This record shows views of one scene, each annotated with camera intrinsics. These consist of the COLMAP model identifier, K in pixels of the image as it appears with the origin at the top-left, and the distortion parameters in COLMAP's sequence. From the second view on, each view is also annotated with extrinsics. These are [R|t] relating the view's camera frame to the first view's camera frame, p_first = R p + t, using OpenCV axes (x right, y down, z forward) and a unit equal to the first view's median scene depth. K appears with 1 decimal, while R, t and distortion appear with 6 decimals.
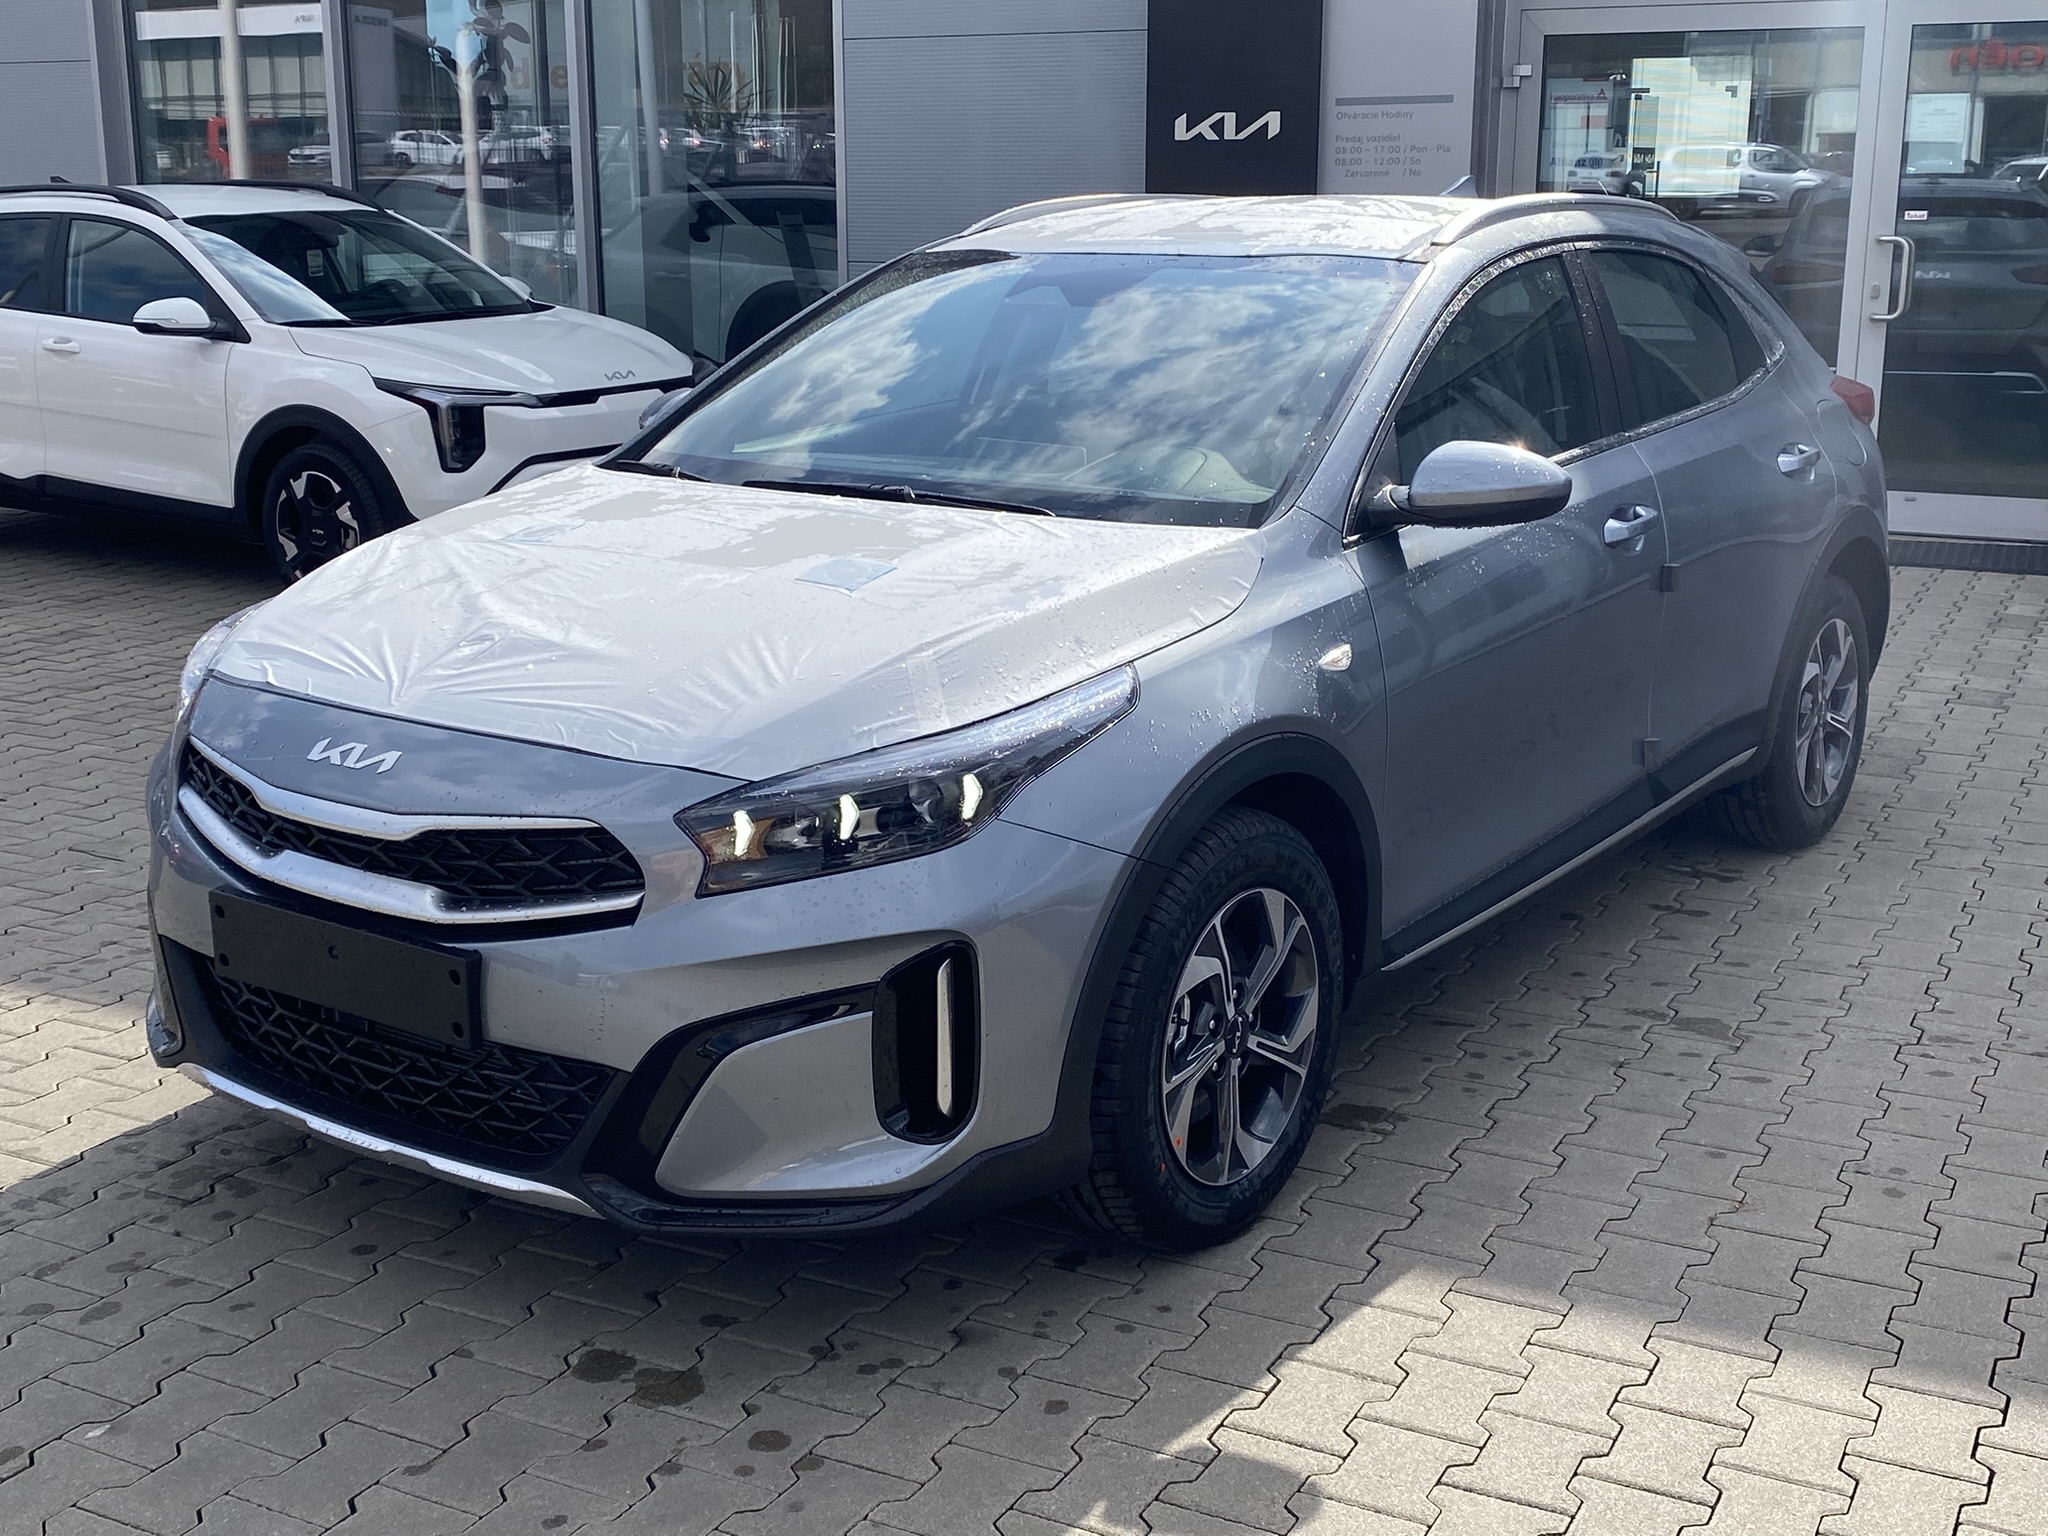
lens RADIAL K [[2320.7, 0, 1022.5], [0, 2320.7, 771.8], [0, 0, 1]] dist [0.016382, 0.000000]
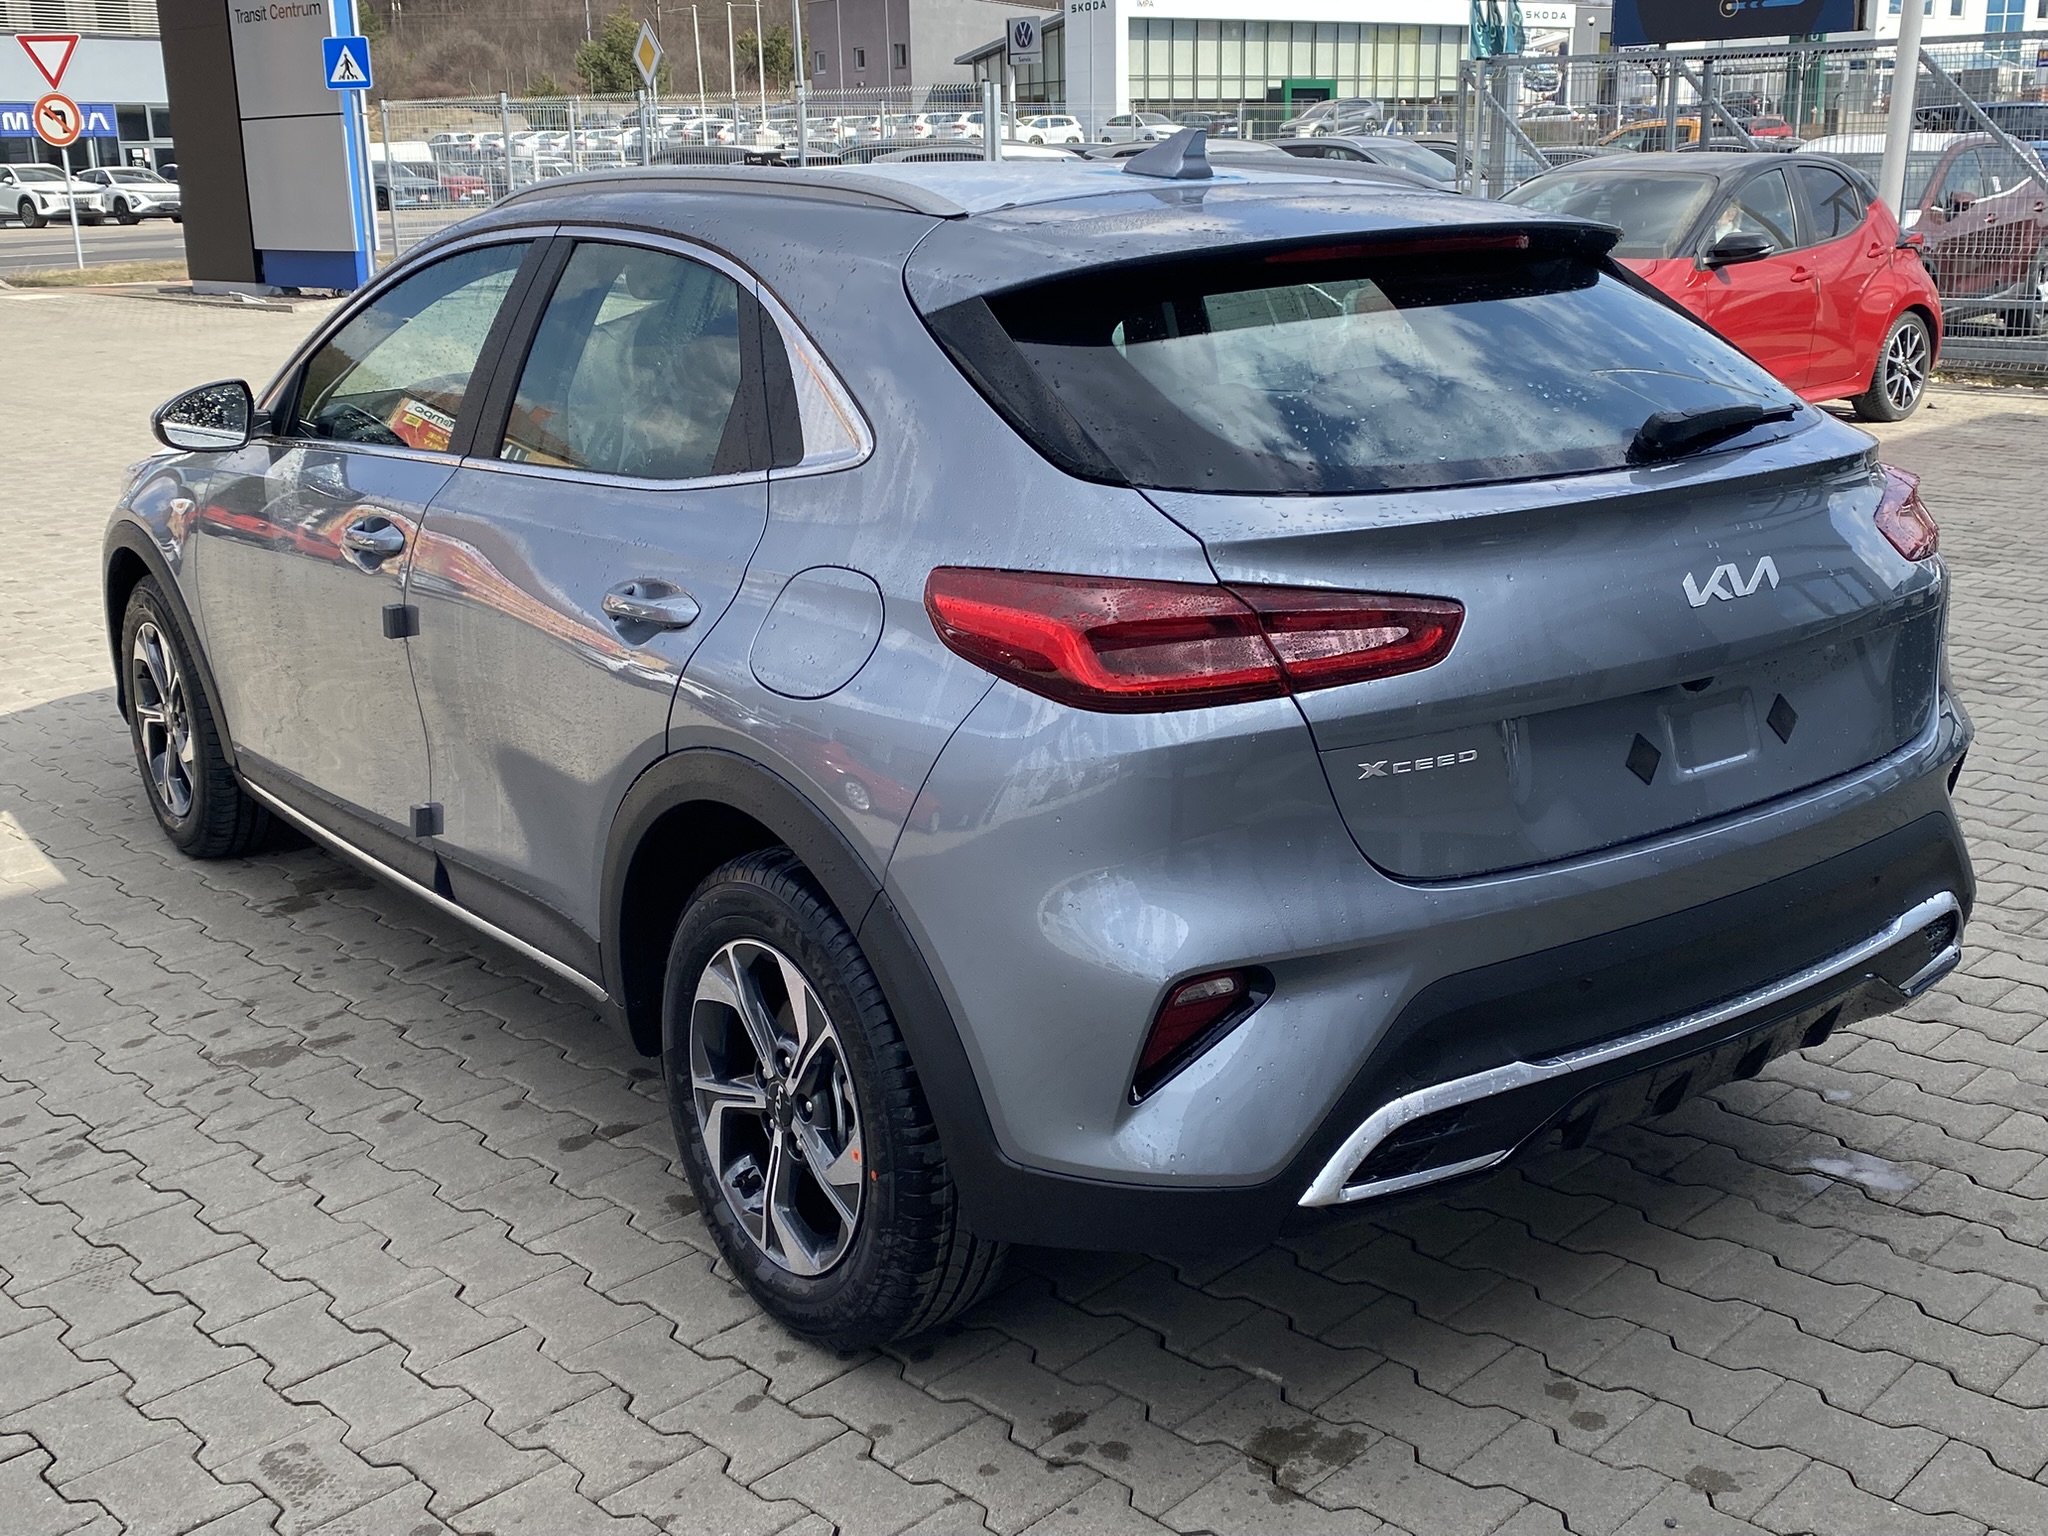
lens RADIAL K [[2154.7, 0, 1016.4], [0, 2154.7, 760.4], [0, 0, 1]] dist [-0.004217, 0.000000]
pose [[-0.294245, 0.248161, -0.922949, 0.933793], [-0.224097, 0.920864, 0.319045, -0.328368], [0.929086, 0.300708, -0.215348, 1.372322]]
